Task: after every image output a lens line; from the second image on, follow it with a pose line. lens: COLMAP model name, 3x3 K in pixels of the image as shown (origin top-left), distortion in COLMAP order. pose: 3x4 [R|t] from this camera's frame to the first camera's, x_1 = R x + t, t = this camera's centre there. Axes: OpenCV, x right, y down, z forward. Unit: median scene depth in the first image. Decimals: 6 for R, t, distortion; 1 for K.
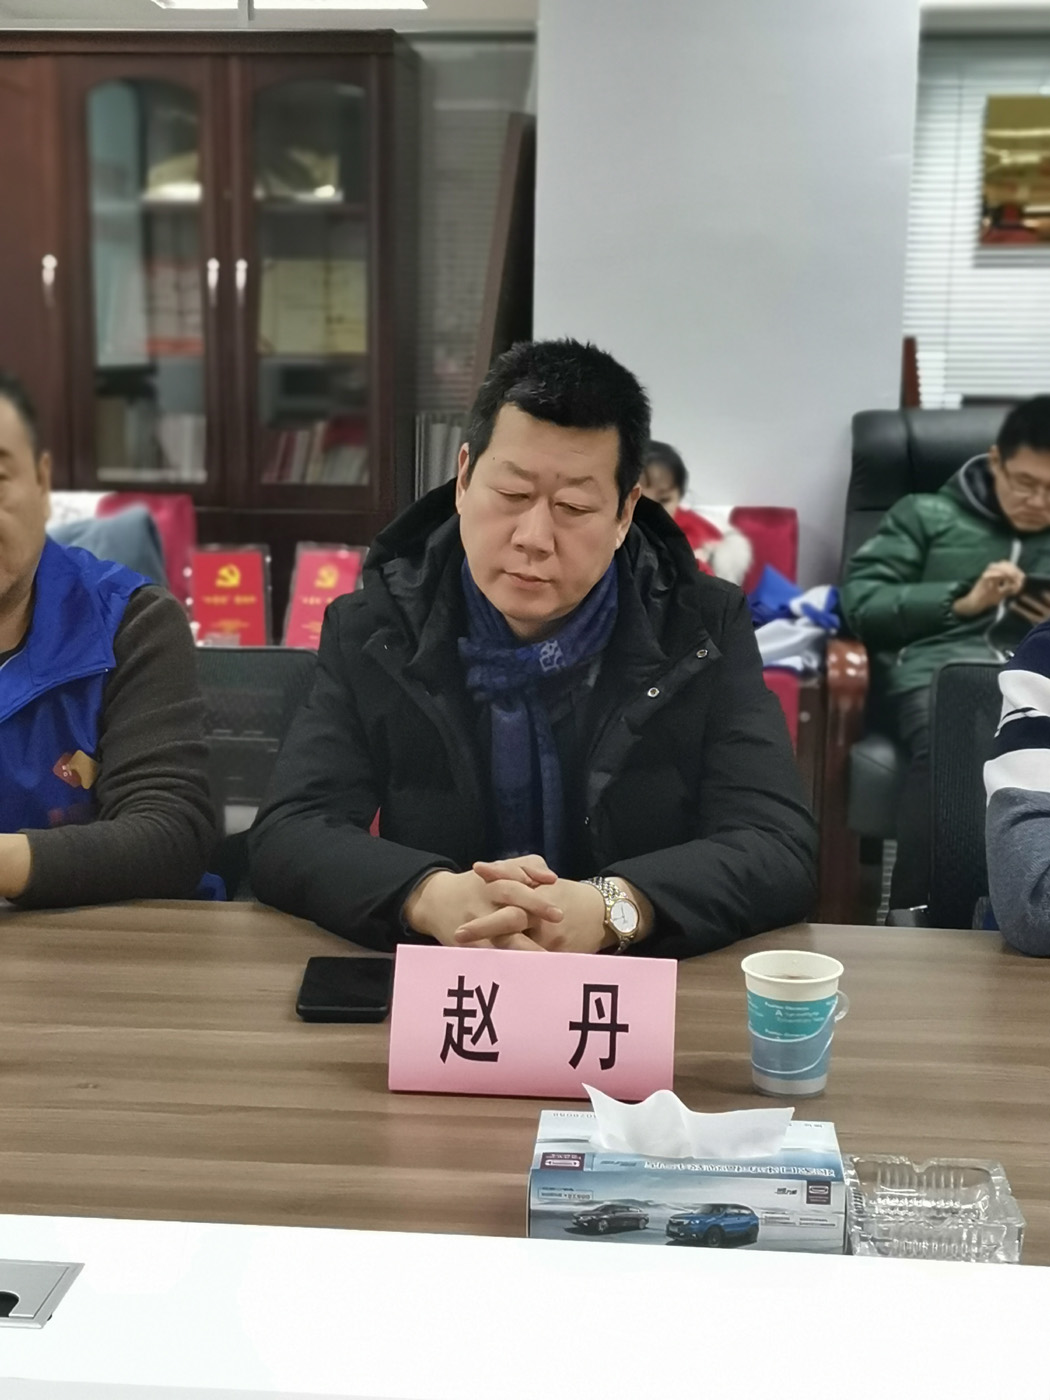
lens RADIAL K [[2153.6, 0, 531.8], [0, 2153.6, 703.9], [0, 0, 1]] dist [0.099568, 0.000000]
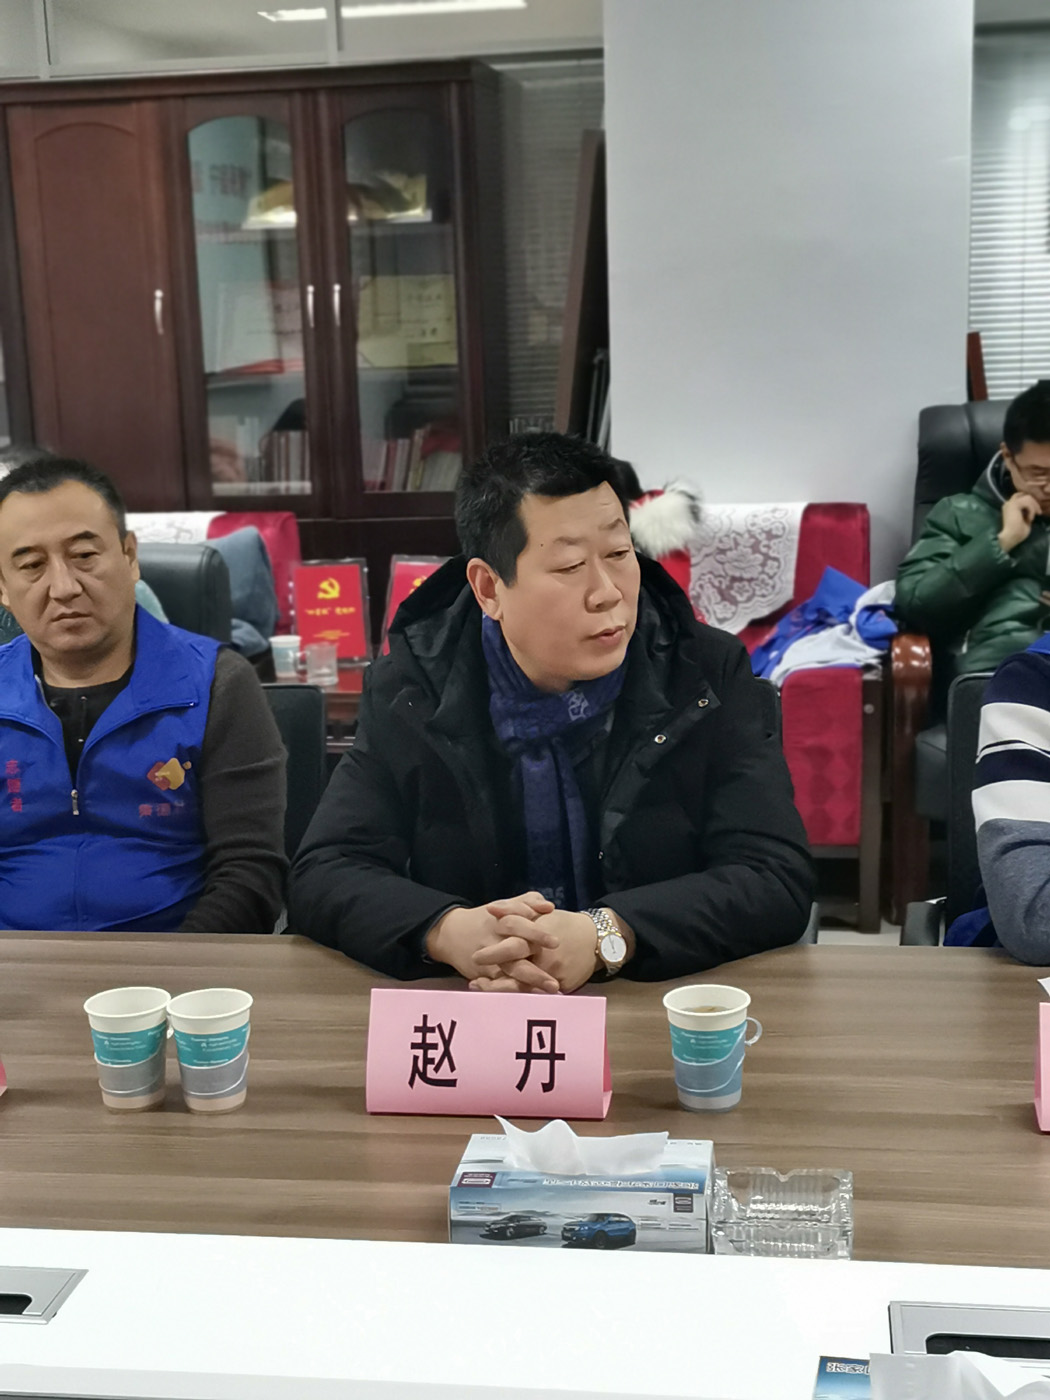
lens RADIAL K [[2153.6, 0, 516.5], [0, 2153.6, 706.2], [0, 0, 1]] dist [0.099568, 0.000000]
pose [[0.996087, -0.032655, -0.082128, 0.088277], [0.034449, 0.999196, 0.020521, -0.047983], [0.081392, -0.023270, 0.996411, -0.124605]]
